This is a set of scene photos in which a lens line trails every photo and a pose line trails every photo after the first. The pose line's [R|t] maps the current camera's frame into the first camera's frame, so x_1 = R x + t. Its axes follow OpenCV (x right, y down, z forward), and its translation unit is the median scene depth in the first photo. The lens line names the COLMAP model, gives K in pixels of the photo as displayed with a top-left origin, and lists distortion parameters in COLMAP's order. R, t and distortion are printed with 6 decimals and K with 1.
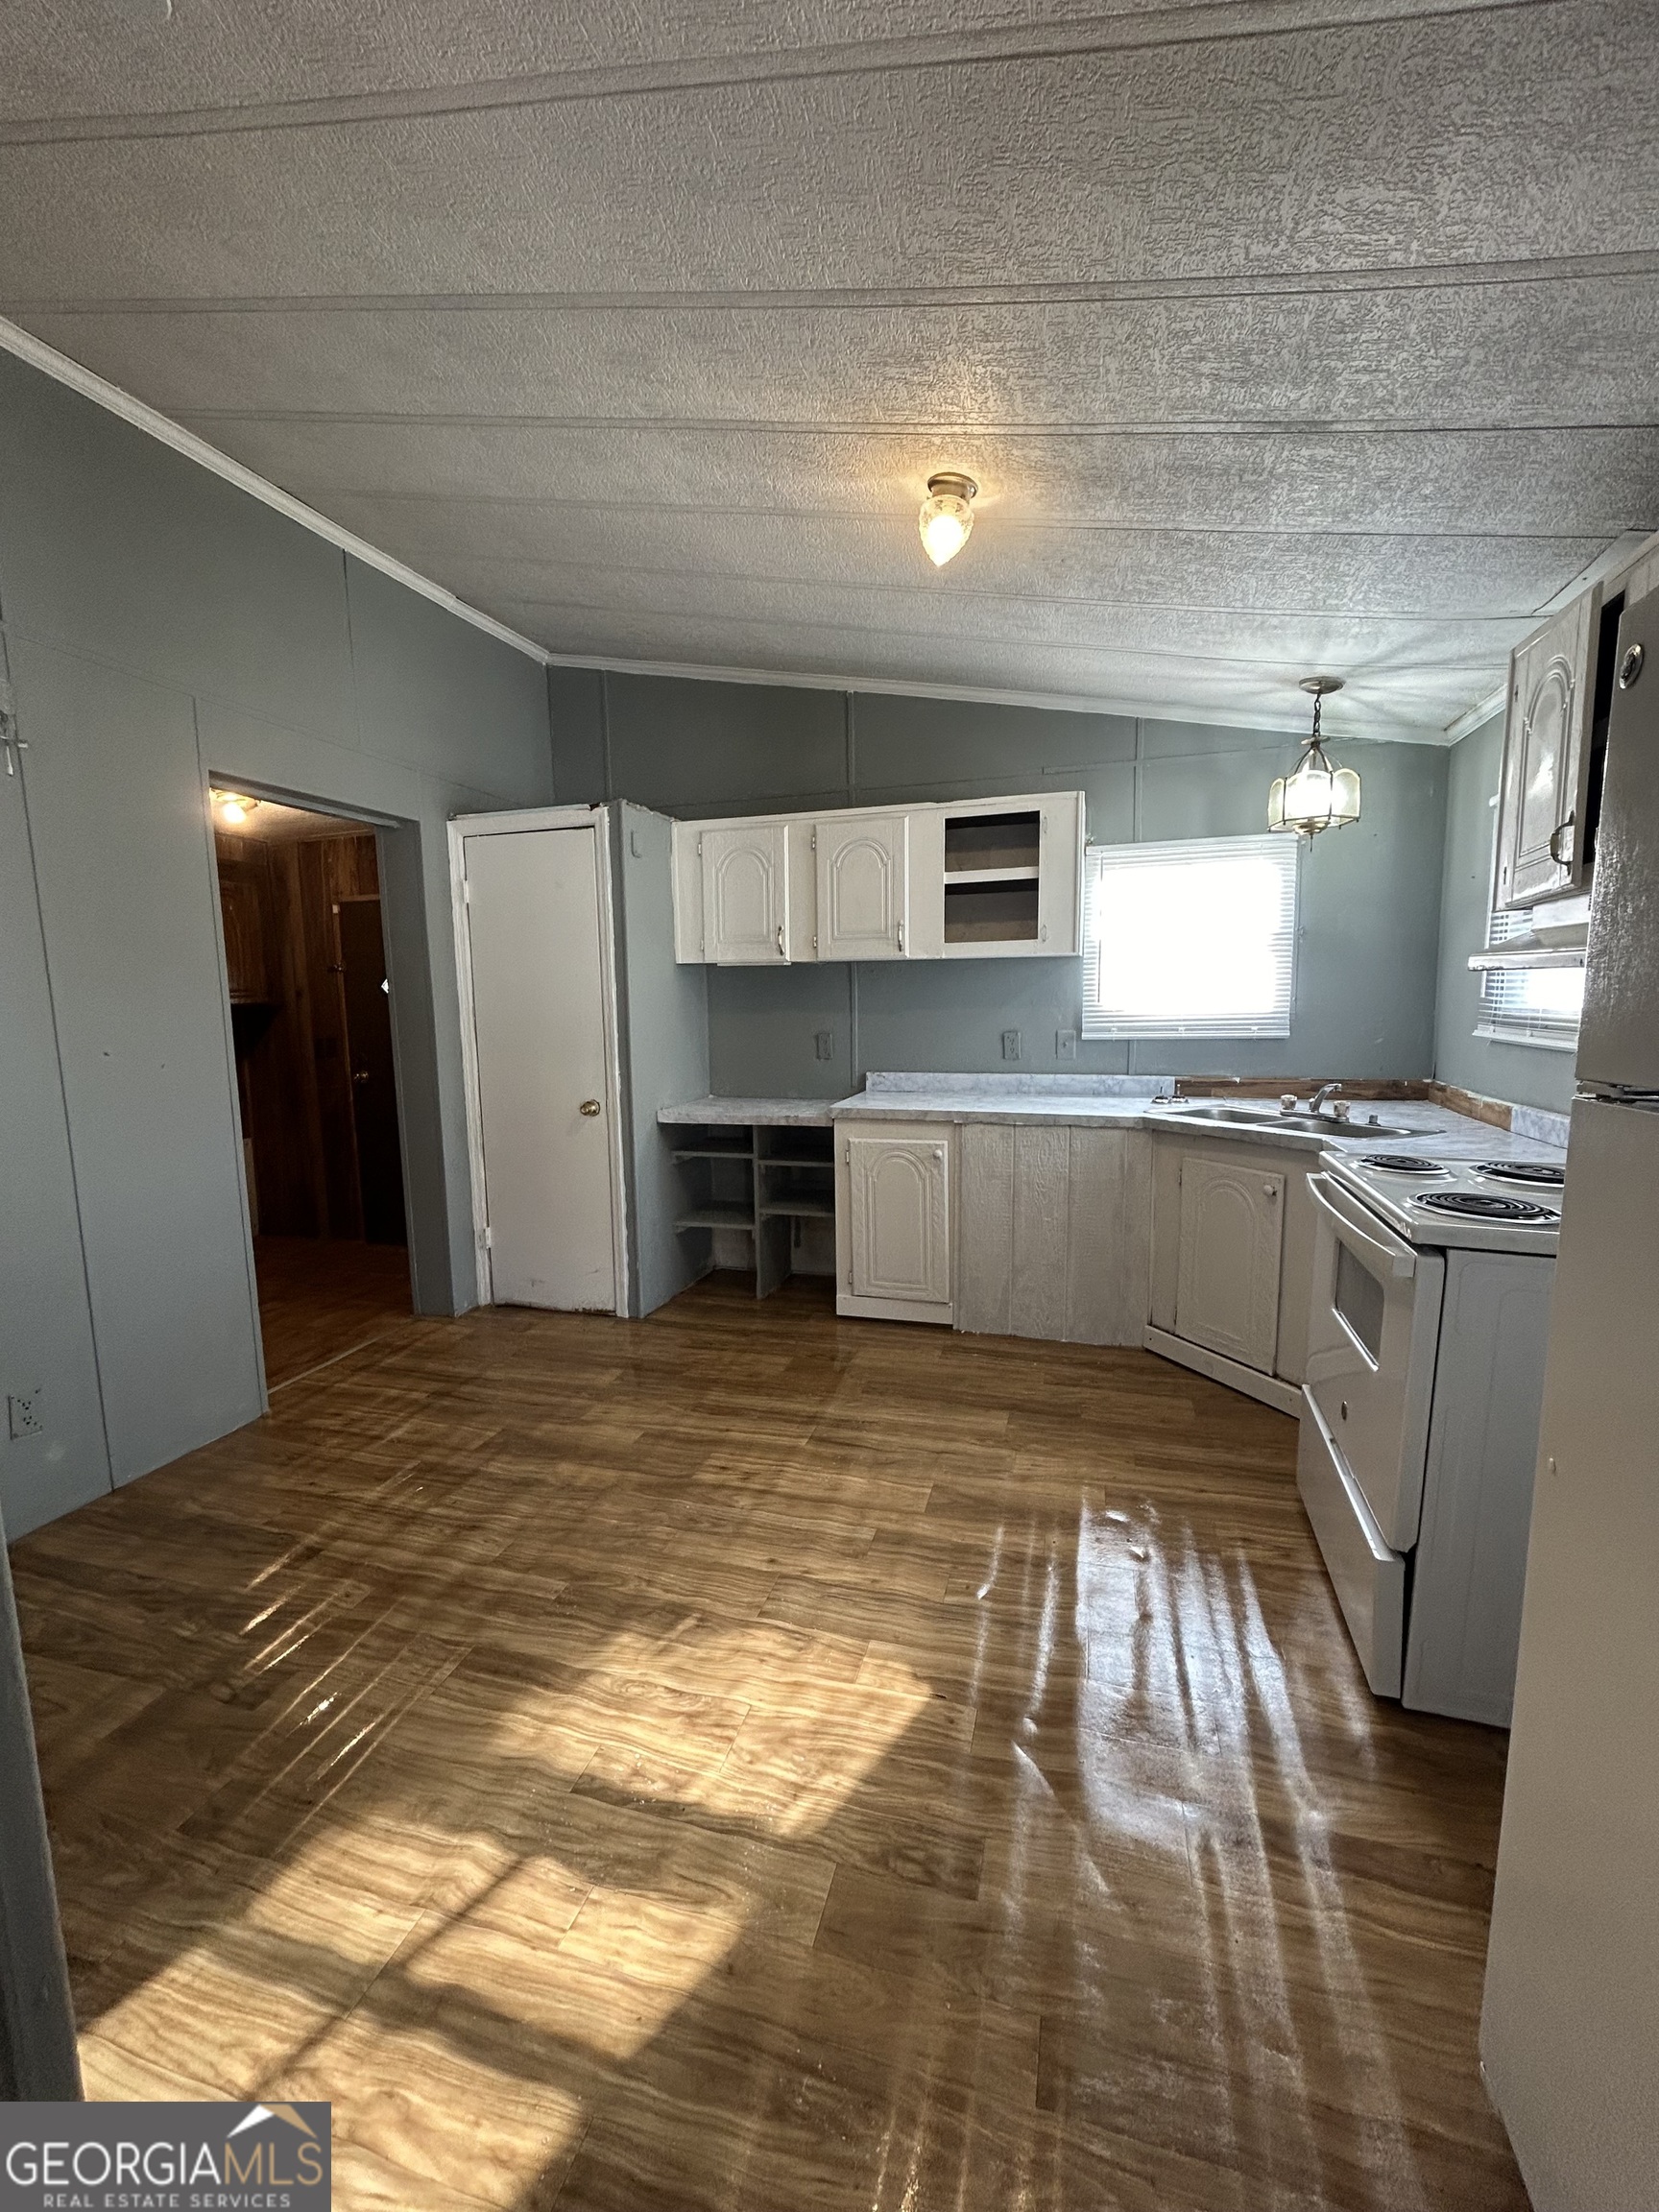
lens RADIAL K [[900.2, 0, 831.7], [0, 900.2, 1111.4], [0, 0, 1]] dist [-0.001790, -0.000127]
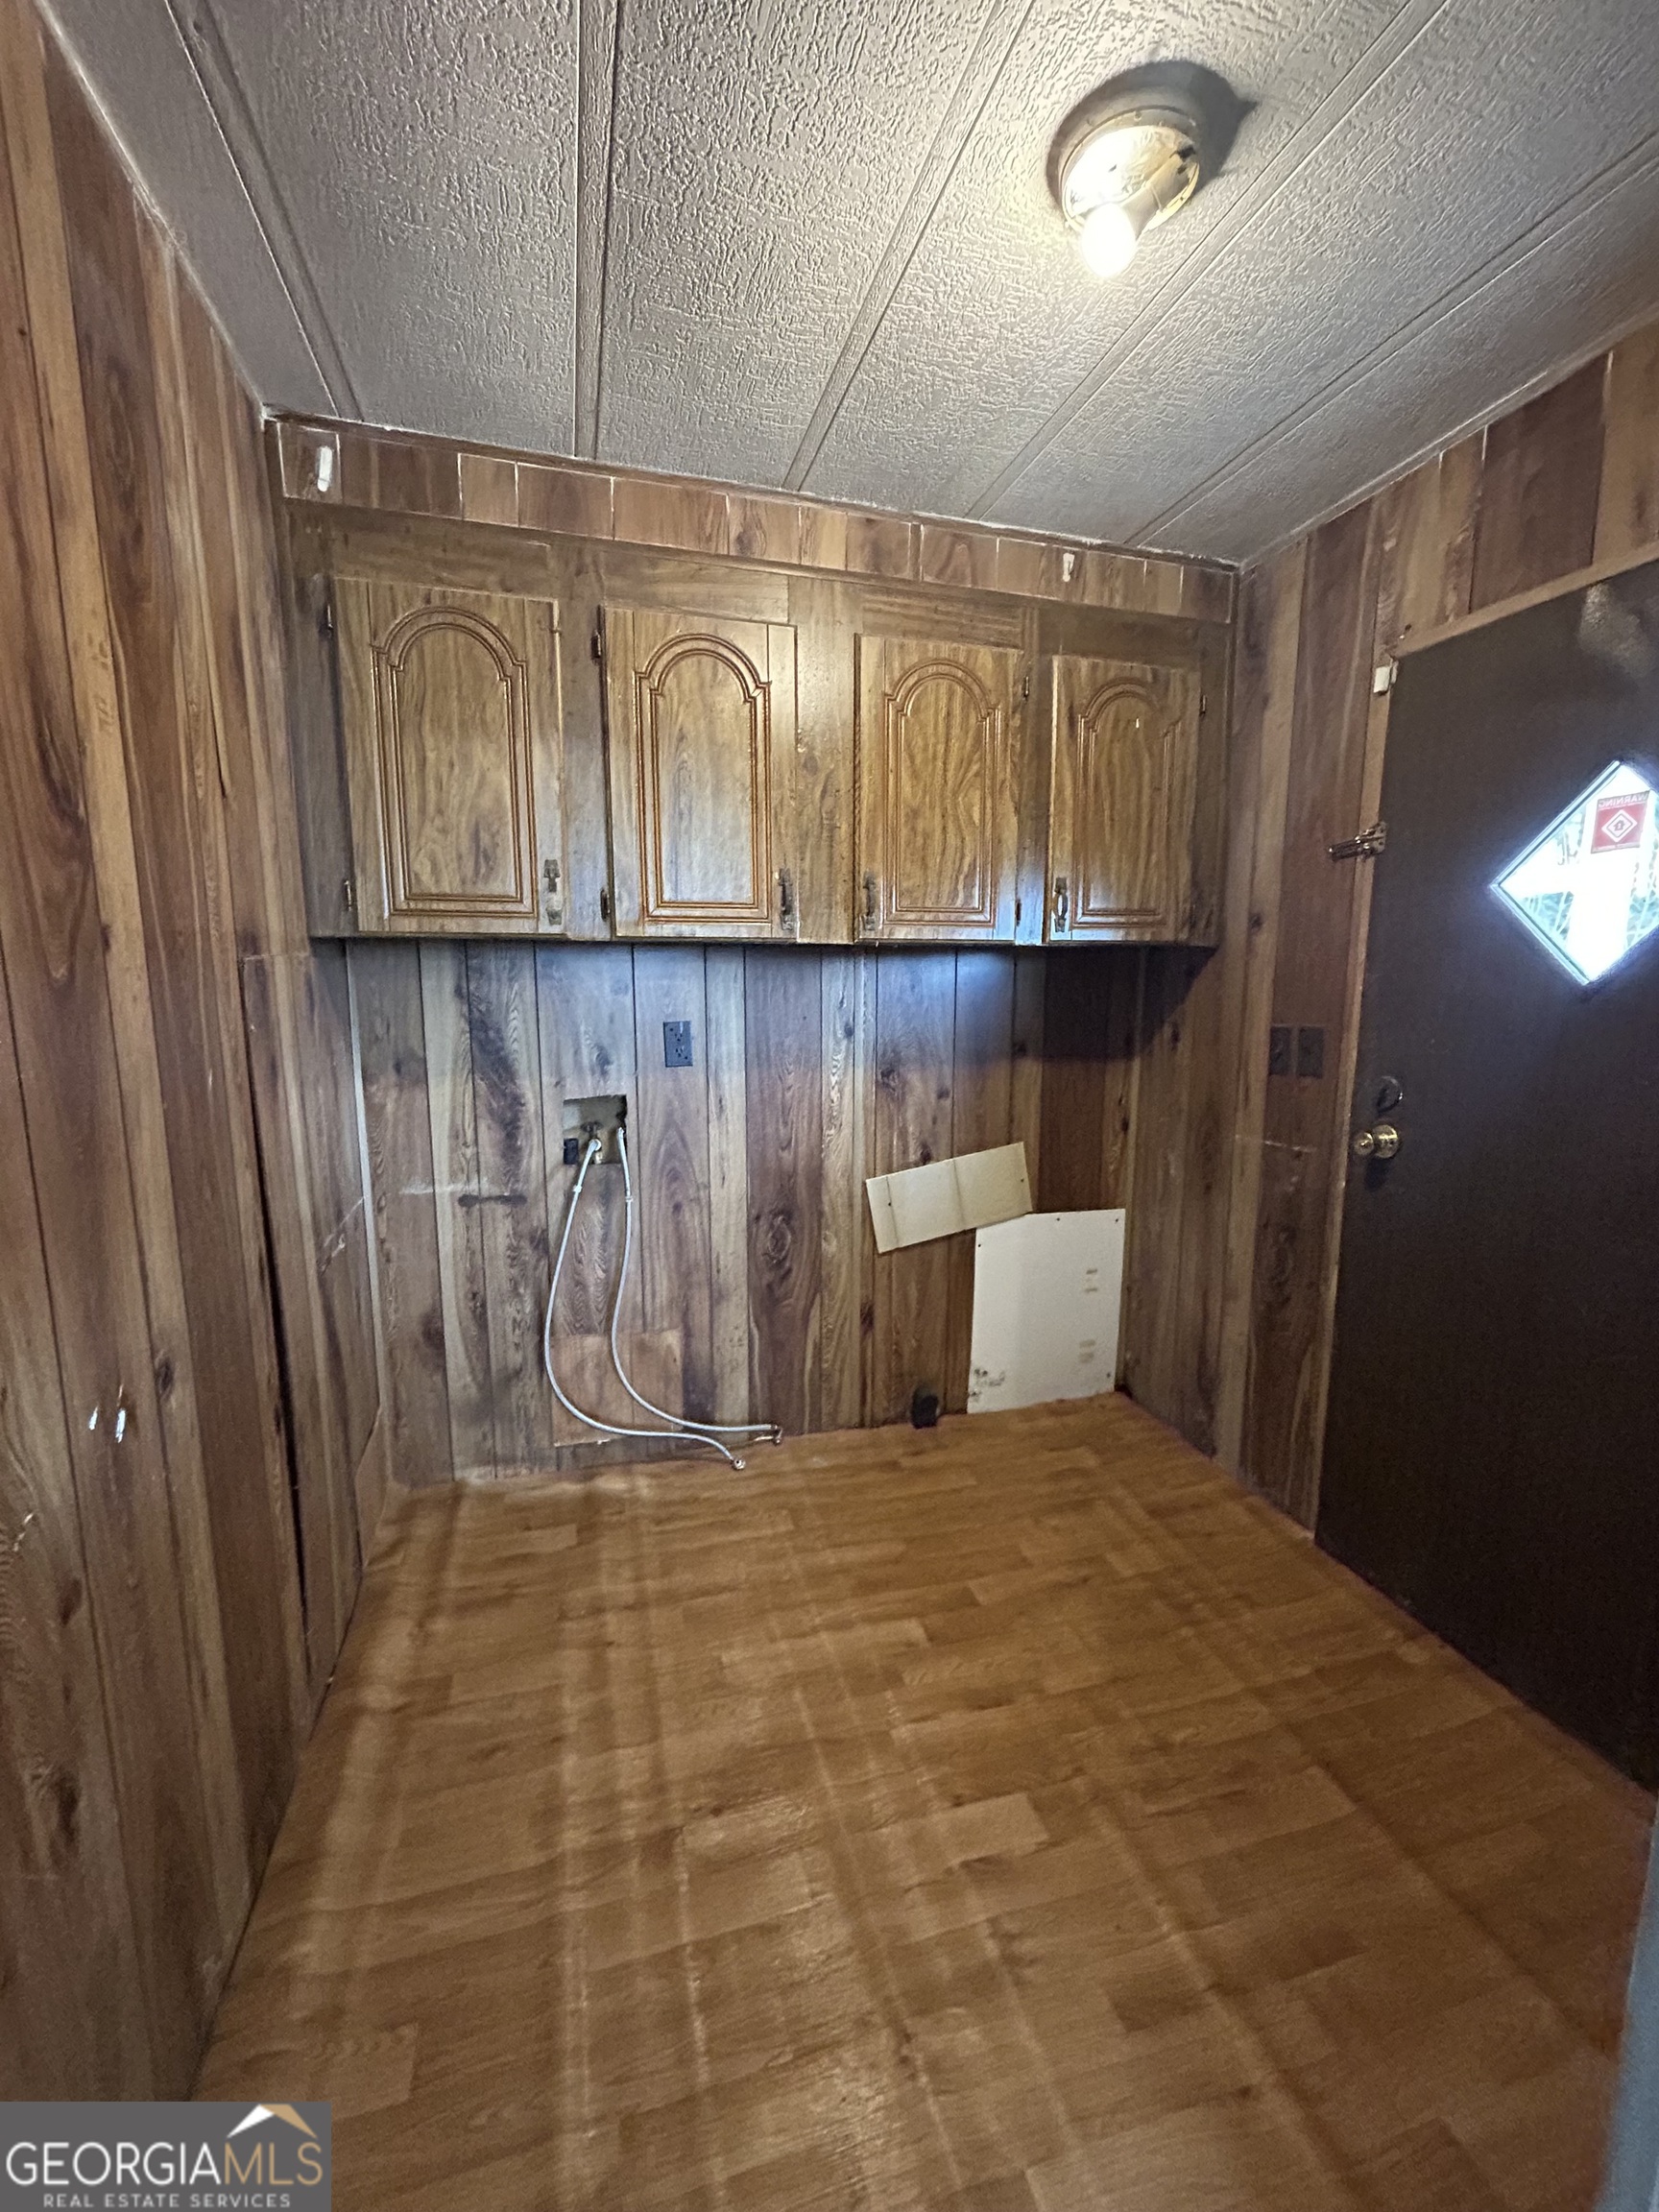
lens RADIAL K [[900.2, 0, 829.9], [0, 900.2, 1106.3], [0, 0, 1]] dist [-0.001790, -0.000127]
pose [[0.541830, 0.141082, -0.828563, -0.340522], [-0.111193, 0.989179, 0.095717, -0.063494], [0.833101, 0.040268, 0.551654, 0.608755]]
